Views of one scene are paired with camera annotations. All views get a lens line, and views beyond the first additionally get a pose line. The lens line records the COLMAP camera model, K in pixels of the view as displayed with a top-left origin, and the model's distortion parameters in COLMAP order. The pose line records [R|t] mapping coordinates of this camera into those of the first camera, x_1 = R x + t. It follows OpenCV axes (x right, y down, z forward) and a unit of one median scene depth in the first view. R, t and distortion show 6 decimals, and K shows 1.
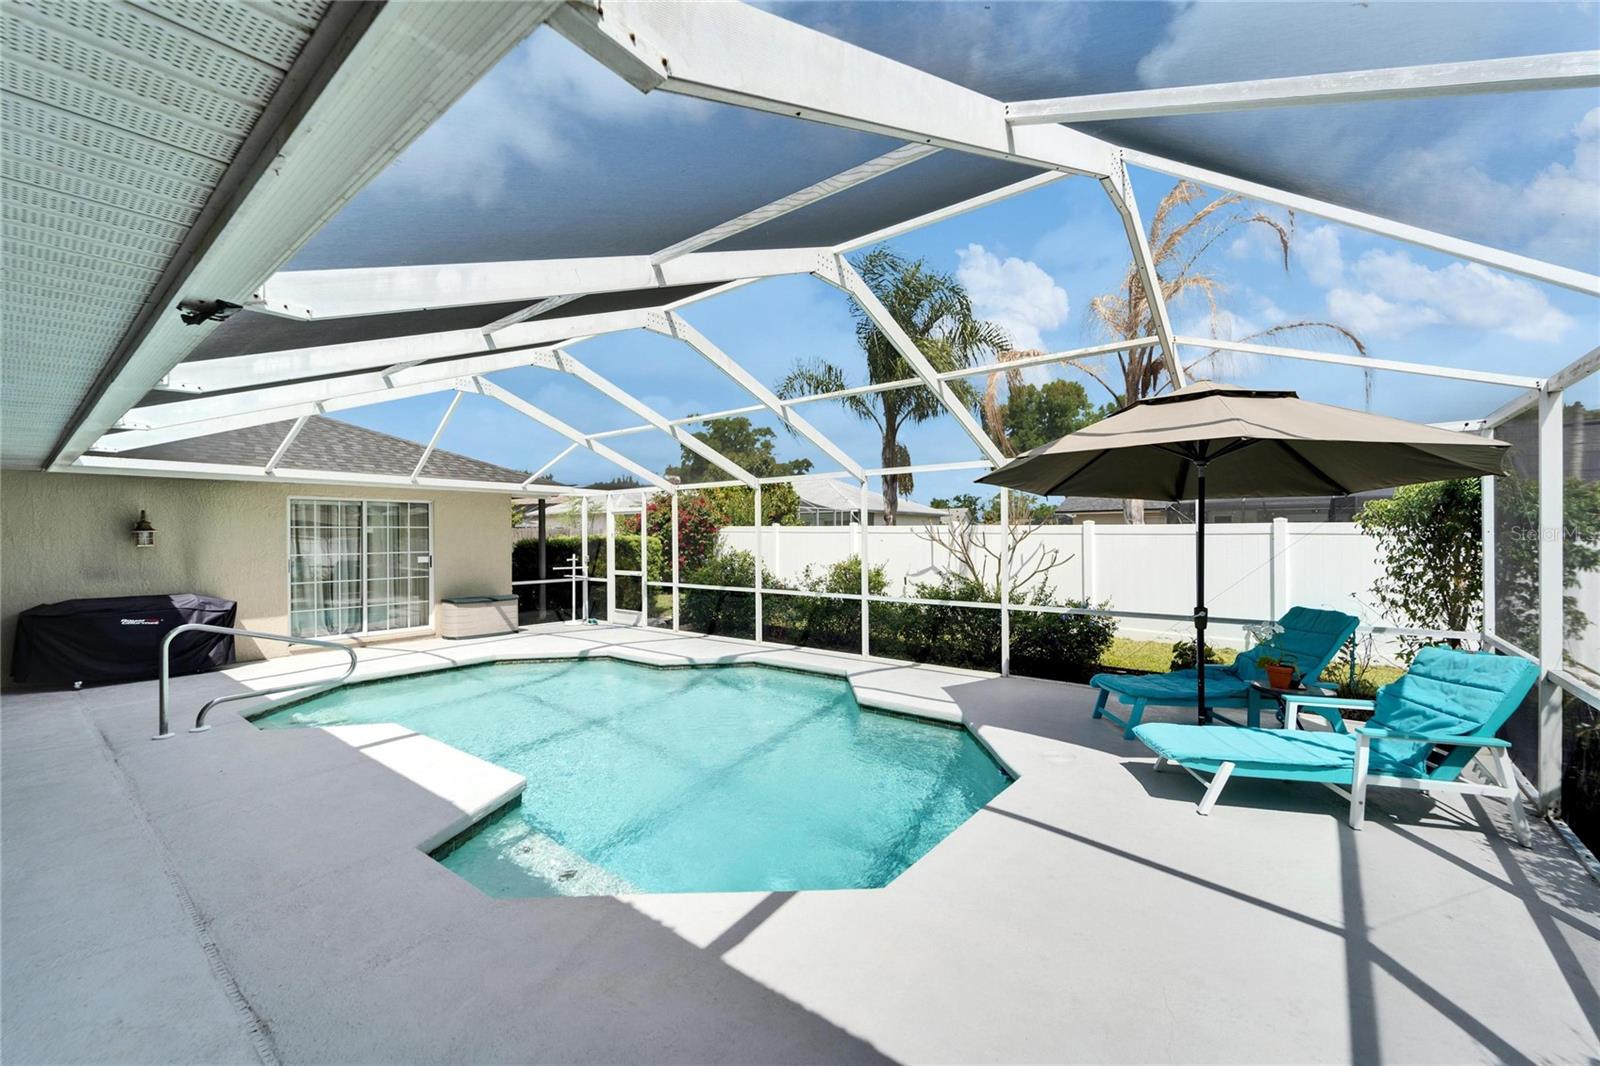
lens RADIAL K [[650.0, 0, 791.9], [0, 650.0, 537.4], [0, 0, 1]] dist [0.001473, -0.000261]
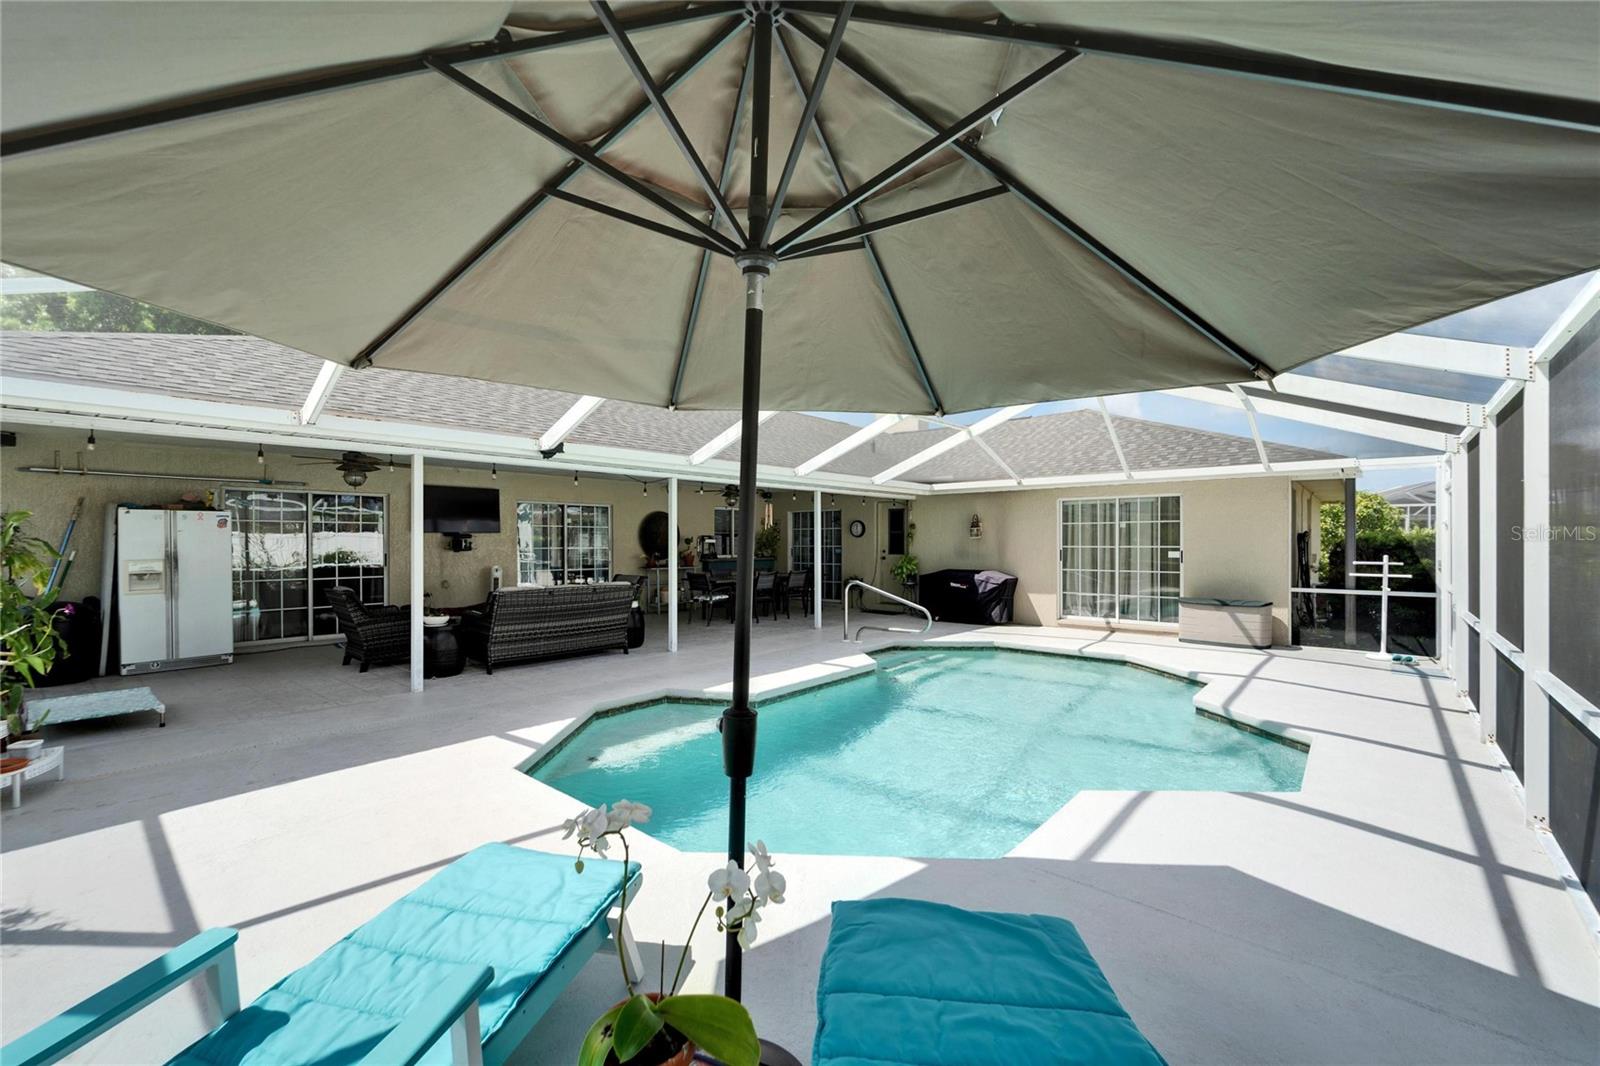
lens RADIAL K [[650.0, 0, 791.9], [0, 650.0, 537.4], [0, 0, 1]] dist [0.001473, -0.000261]
pose [[-0.047527, 0.000753, -0.998870, 0.489309], [-0.002583, 0.999996, 0.000877, 0.009911], [0.998867, 0.002622, -0.047525, 0.537414]]
